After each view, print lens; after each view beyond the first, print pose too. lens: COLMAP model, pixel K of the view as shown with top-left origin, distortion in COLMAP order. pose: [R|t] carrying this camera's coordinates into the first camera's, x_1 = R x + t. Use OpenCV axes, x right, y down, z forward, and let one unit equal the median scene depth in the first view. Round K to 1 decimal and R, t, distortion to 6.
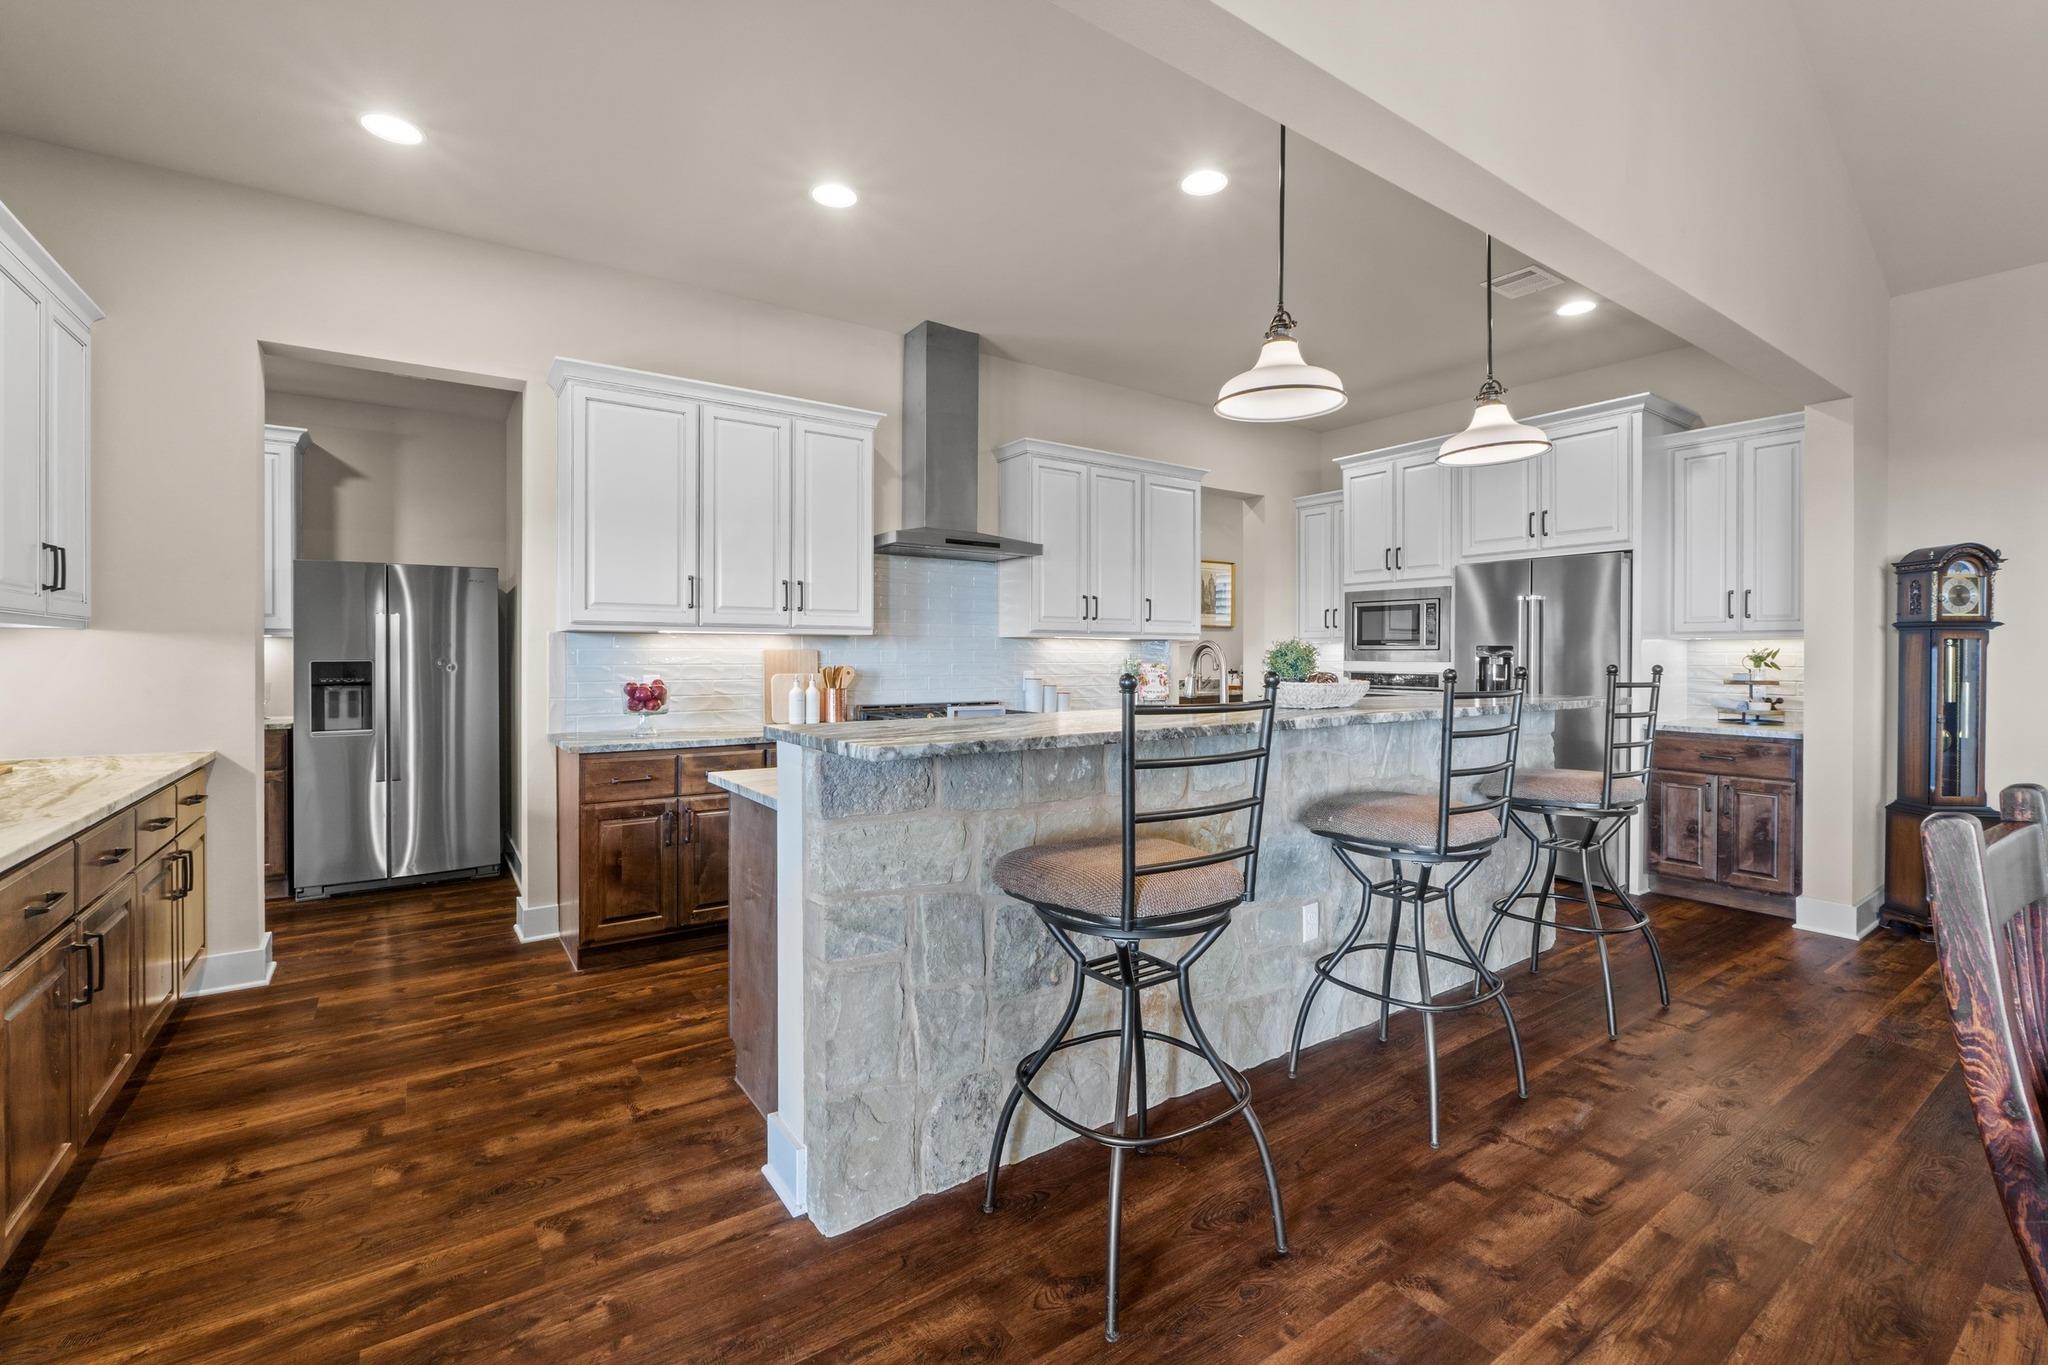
lens RADIAL K [[876.2, 0, 1024.6], [0, 876.2, 657.1], [0, 0, 1]] dist [-0.007245, -0.000085]
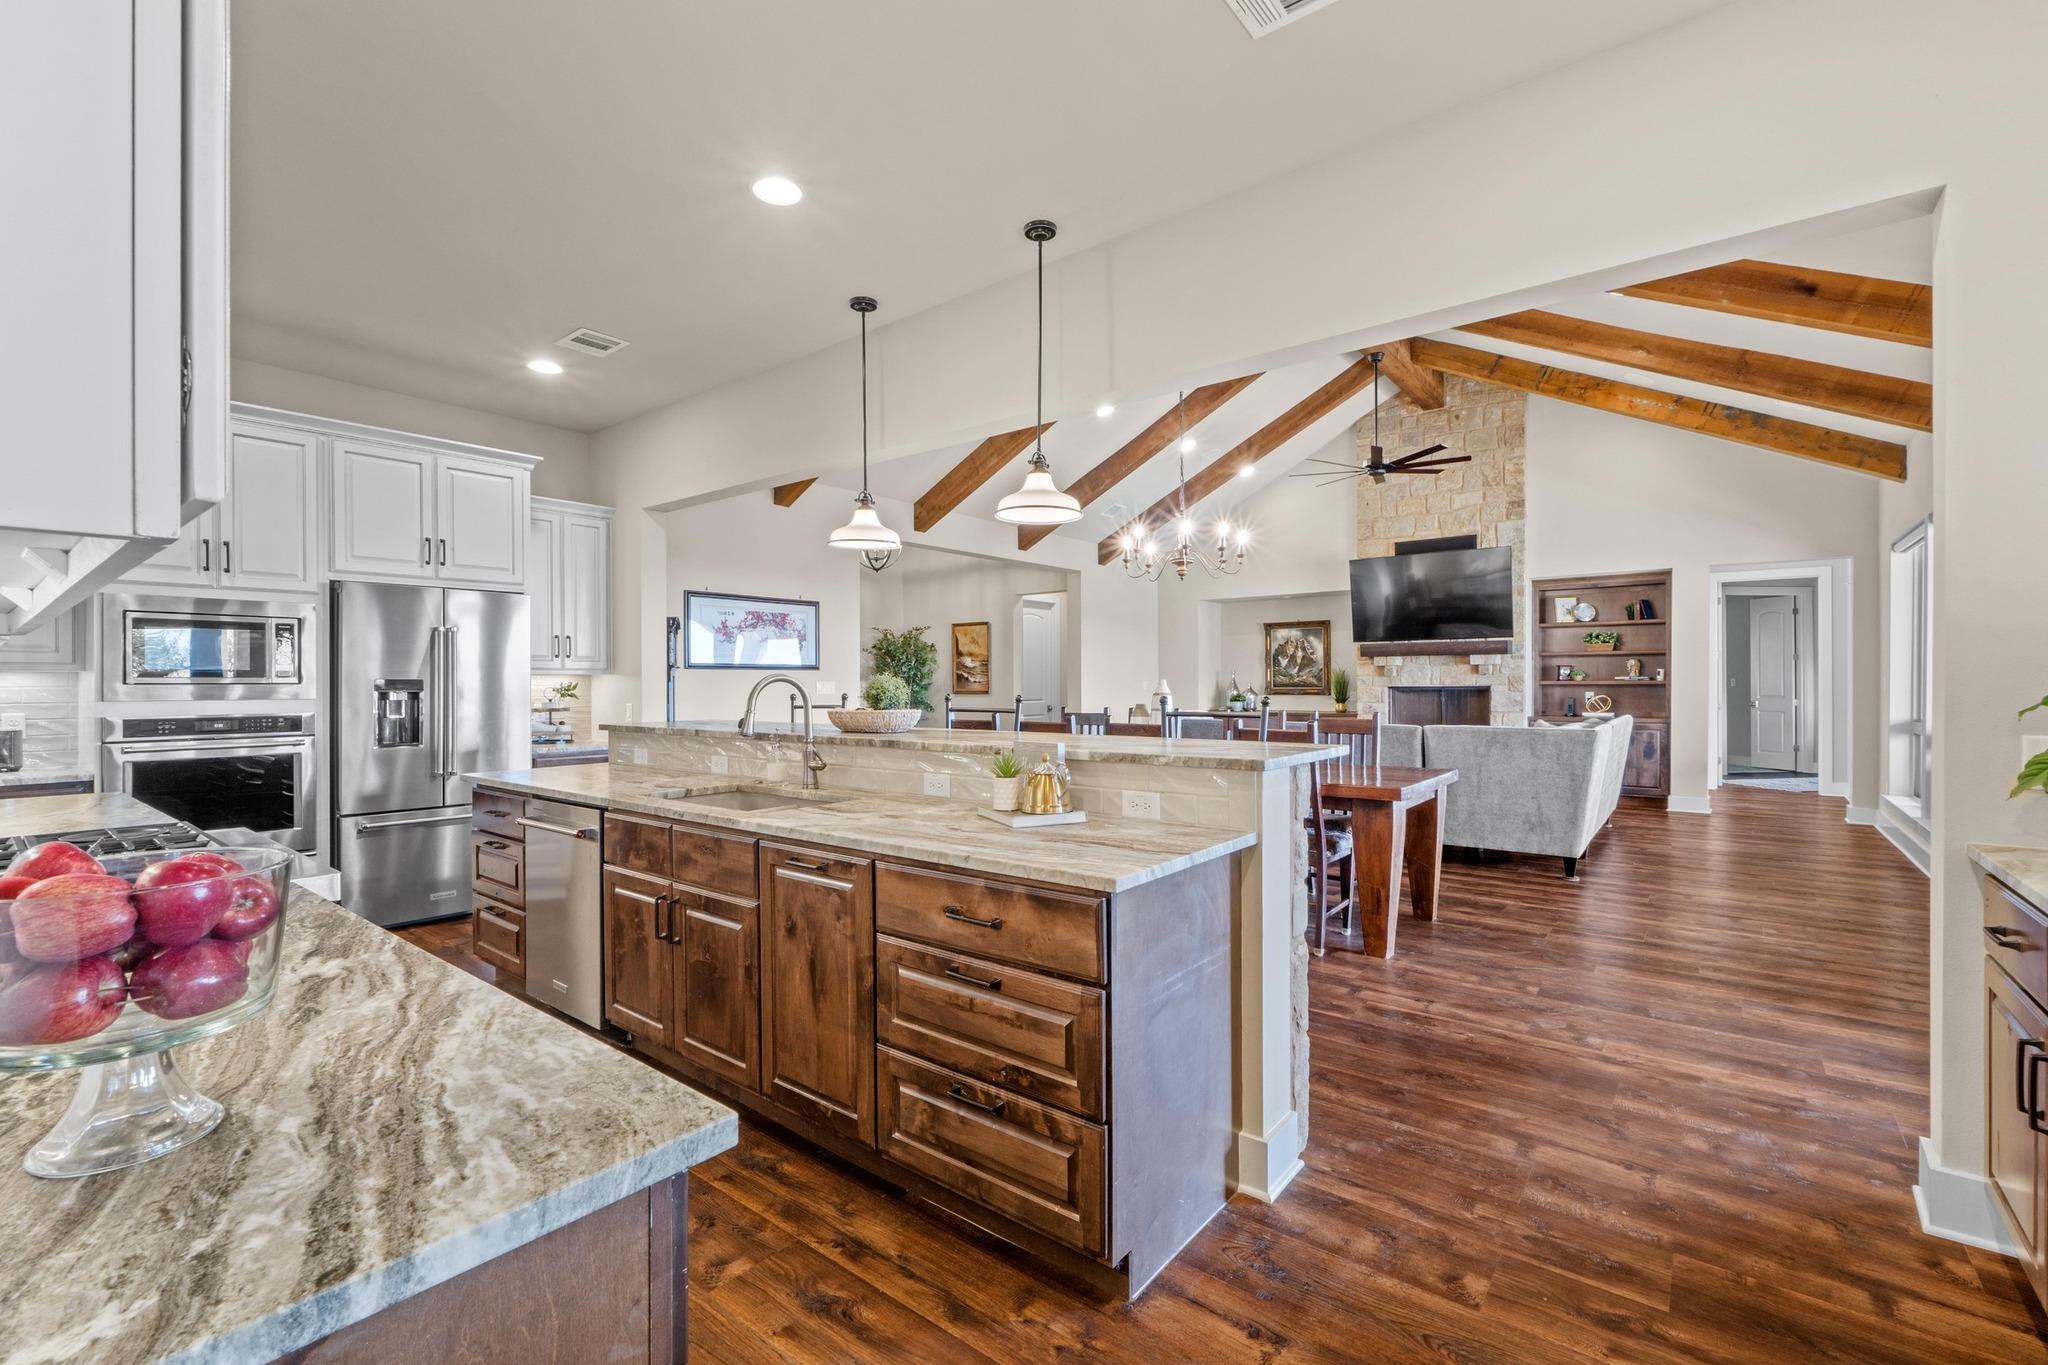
lens RADIAL K [[876.2, 0, 1014.5], [0, 876.2, 681.2], [0, 0, 1]] dist [-0.007245, -0.000085]
pose [[-0.274537, 0.002763, 0.961572, -0.579861], [0.008402, 0.999965, -0.000474, -0.006334], [-0.961540, 0.007949, -0.274551, 0.759882]]
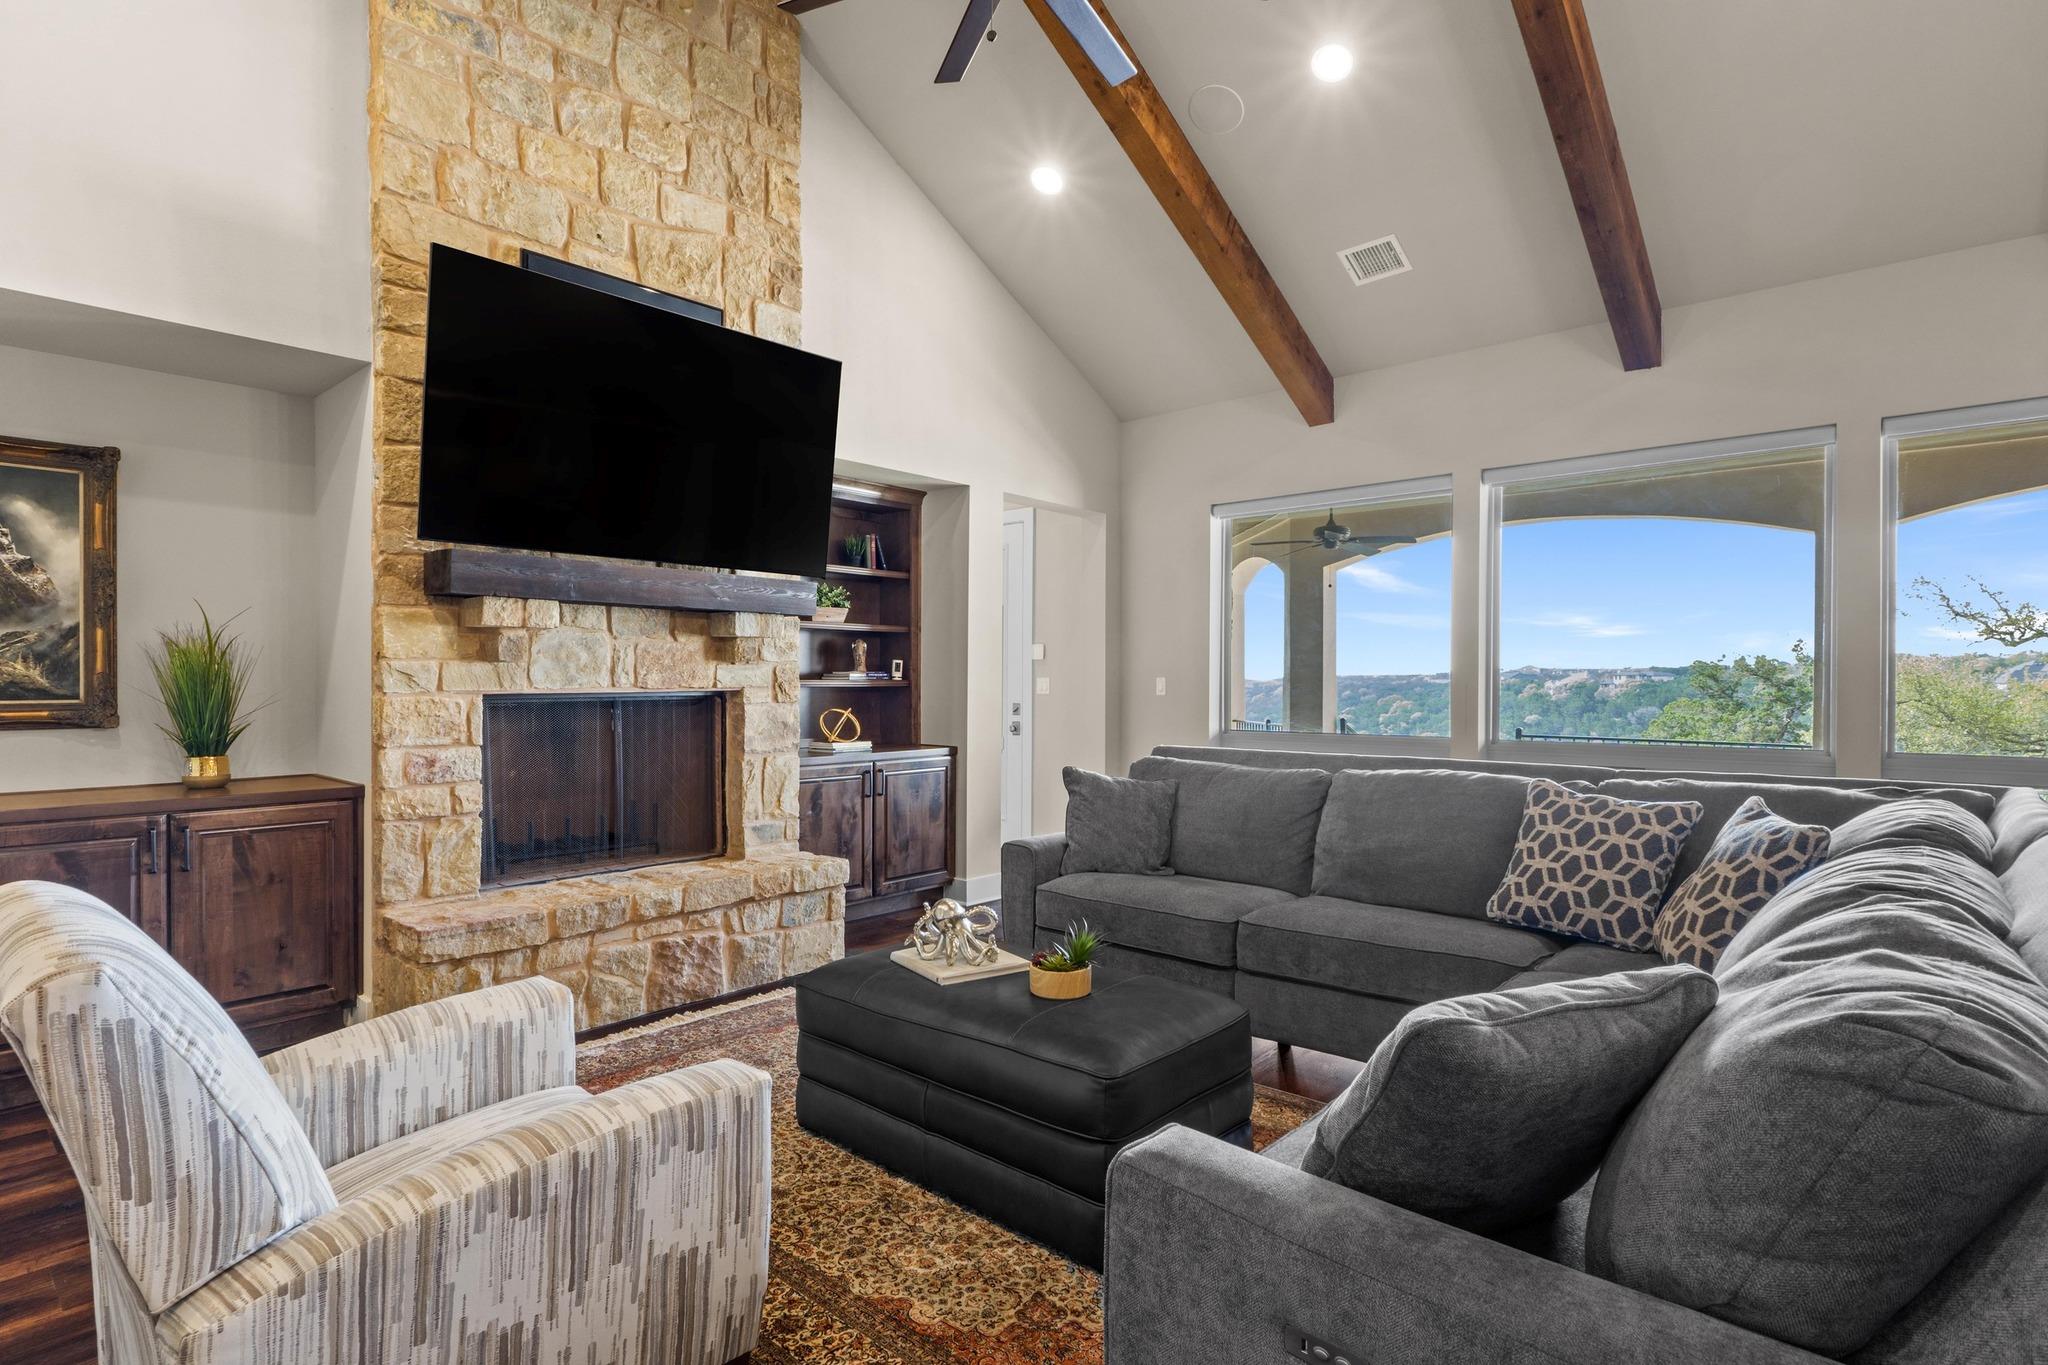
lens RADIAL K [[1015.0, 0, 1029.0], [0, 1015.0, 690.5], [0, 0, 1]] dist [-0.016978, 0.000940]
pose [[-0.972218, 0.000725, -0.234077, 1.193437], [-0.002440, 0.999909, 0.013231, -0.000746], [0.234066, 0.013435, -0.972128, 0.077466]]
